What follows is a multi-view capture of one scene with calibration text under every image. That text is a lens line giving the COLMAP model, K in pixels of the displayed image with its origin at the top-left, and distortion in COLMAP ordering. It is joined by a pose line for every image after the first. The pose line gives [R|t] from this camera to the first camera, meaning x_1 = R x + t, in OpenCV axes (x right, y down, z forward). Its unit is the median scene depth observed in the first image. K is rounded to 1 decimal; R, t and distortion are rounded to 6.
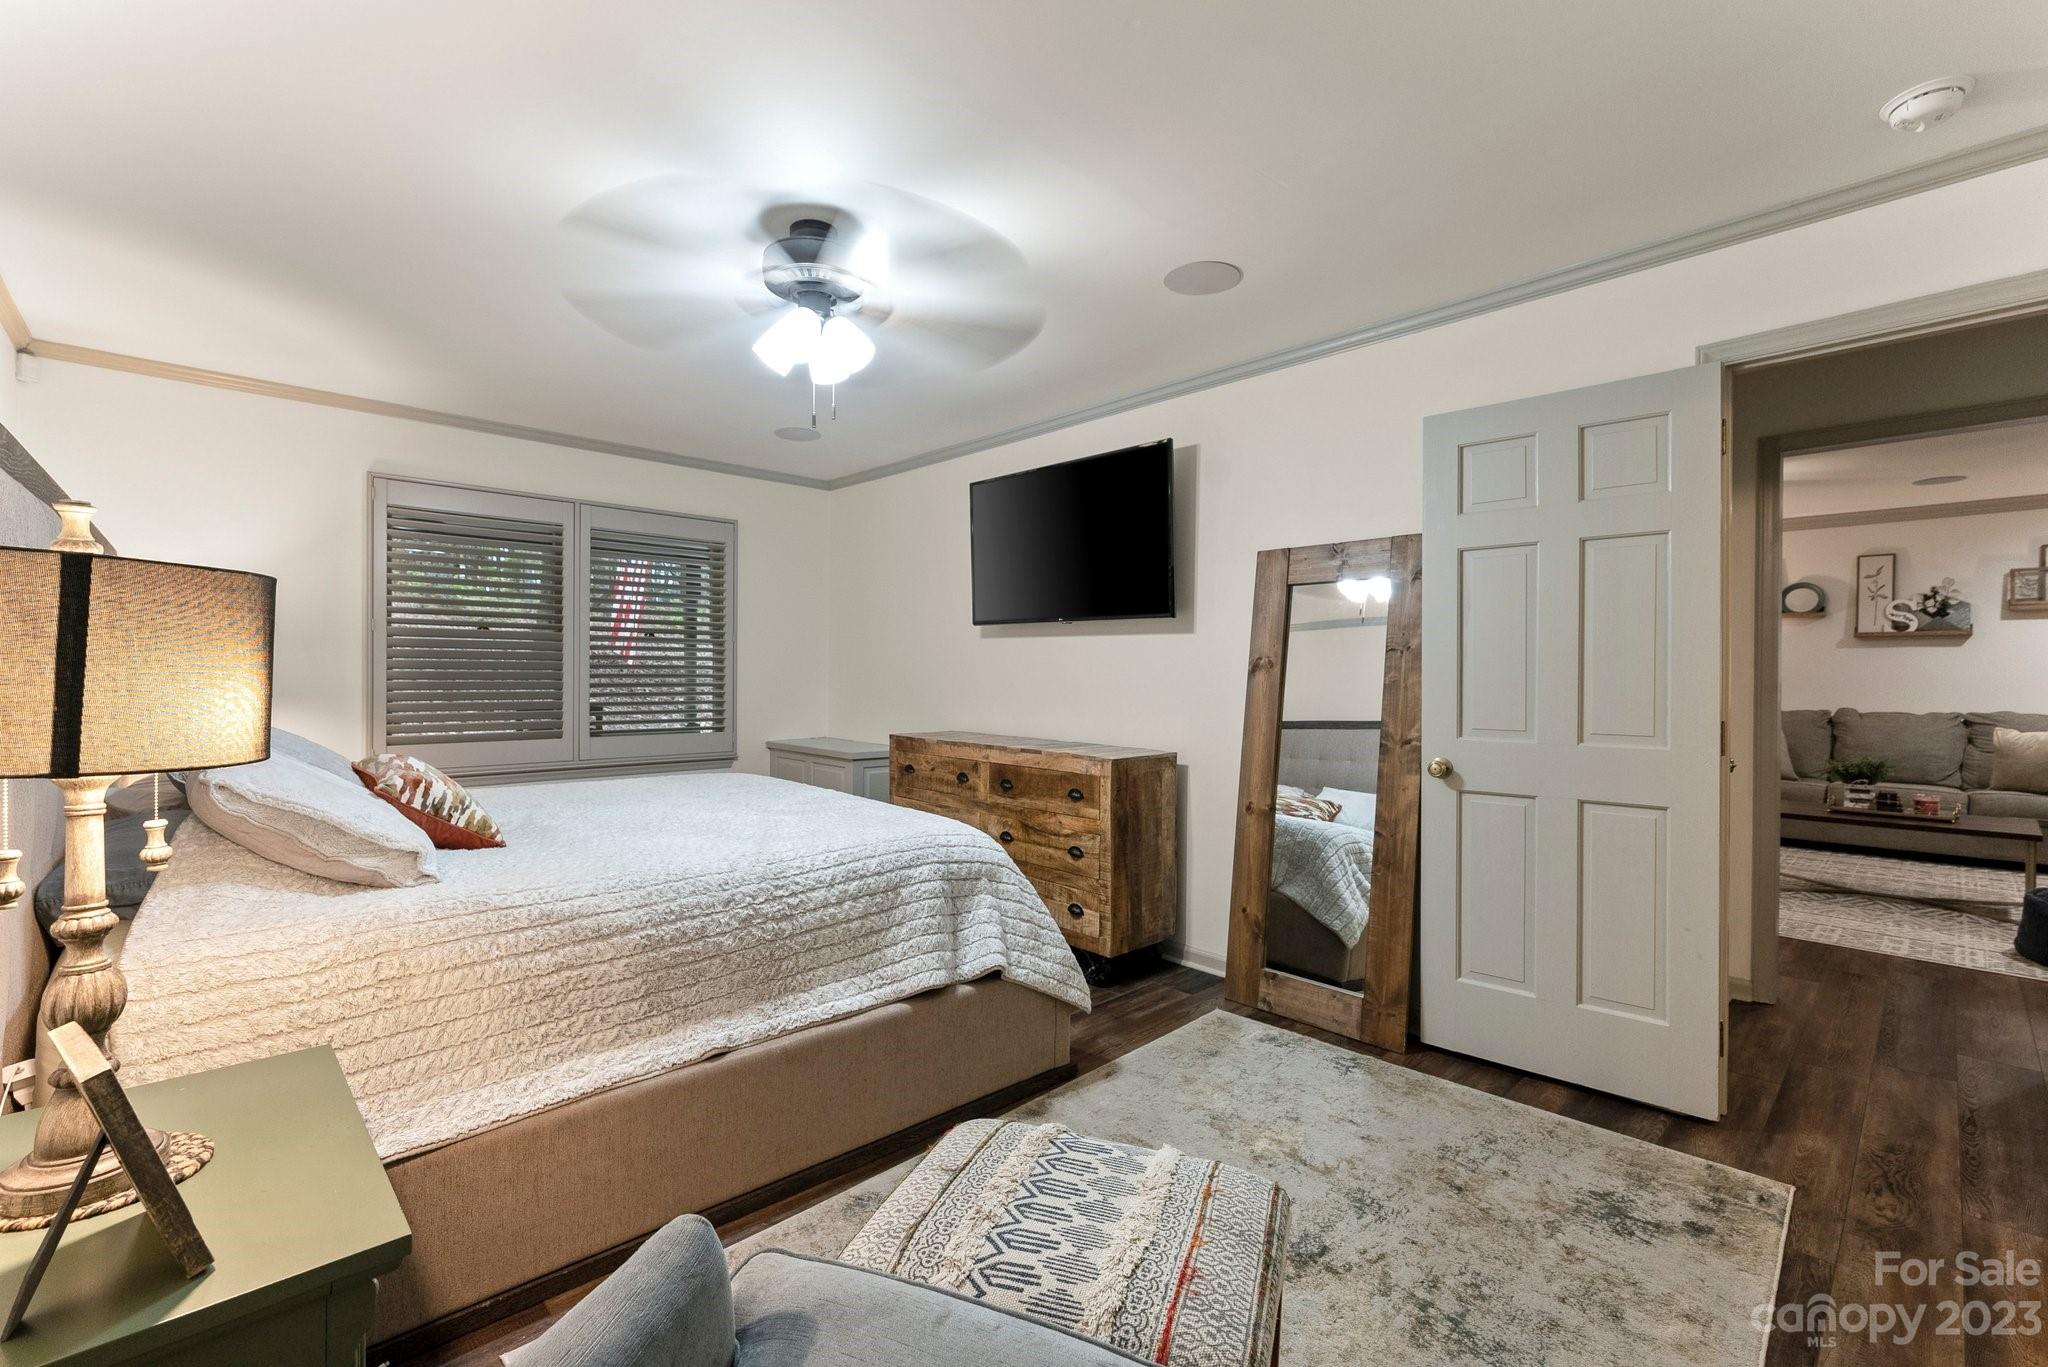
lens RADIAL K [[865.7, 0, 1024.0], [0, 865.7, 683.5], [0, 0, 1]] dist [-0.003710, -0.000121]
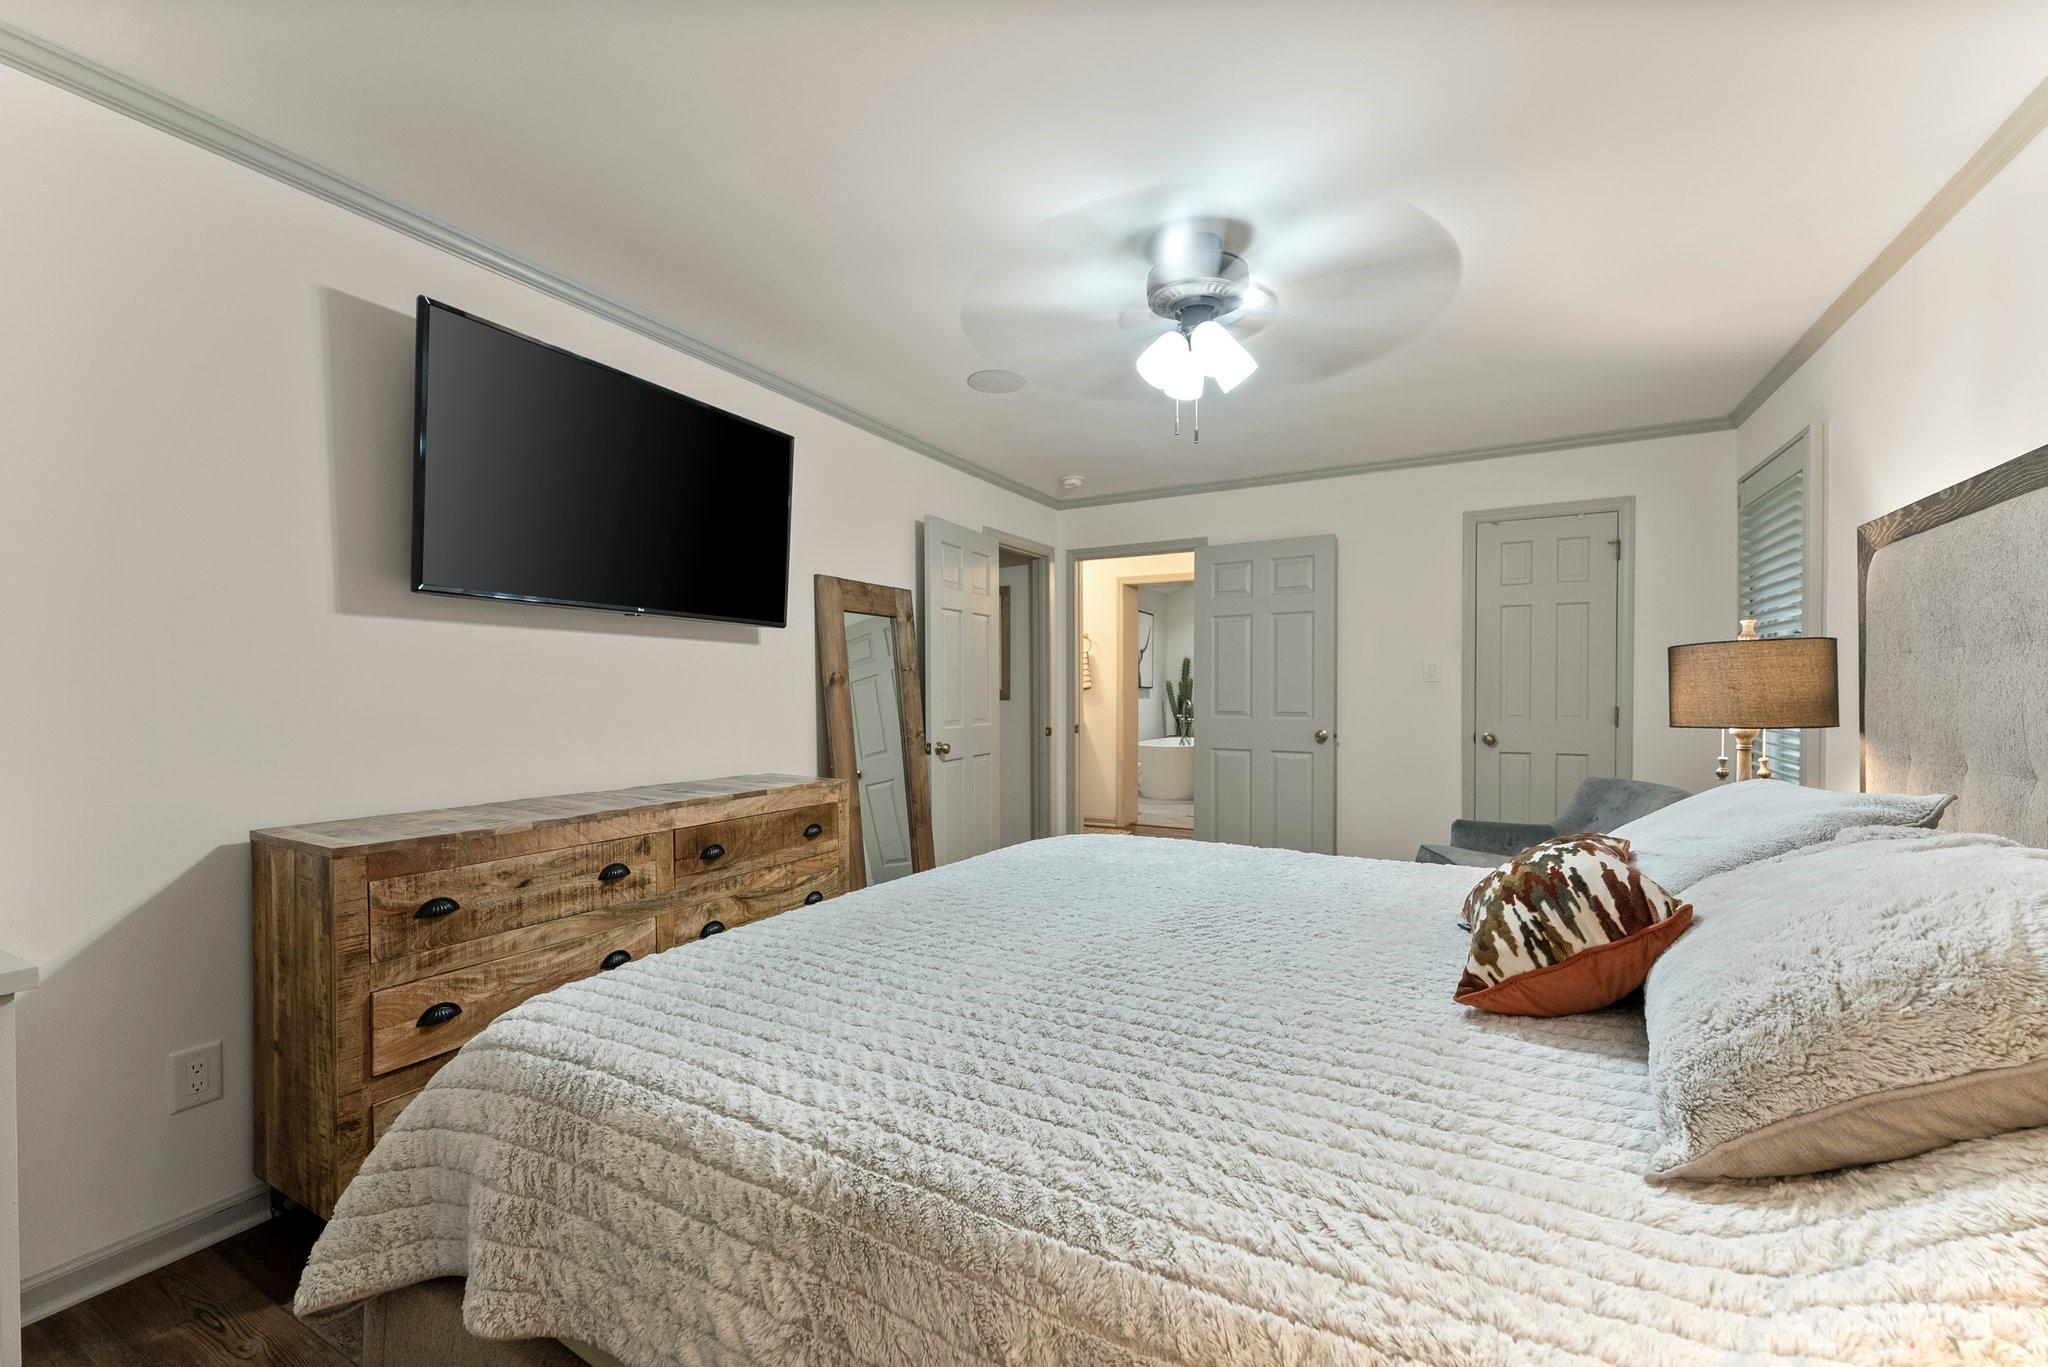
lens RADIAL K [[781.1, 0, 1024.0], [0, 781.1, 683.5], [0, 0, 1]] dist [-0.033994, 0.000049]
pose [[-0.320150, 0.002487, 0.947363, -0.666228], [0.007280, 0.999973, -0.000165, -0.012887], [-0.947339, 0.006844, -0.320160, 0.957919]]
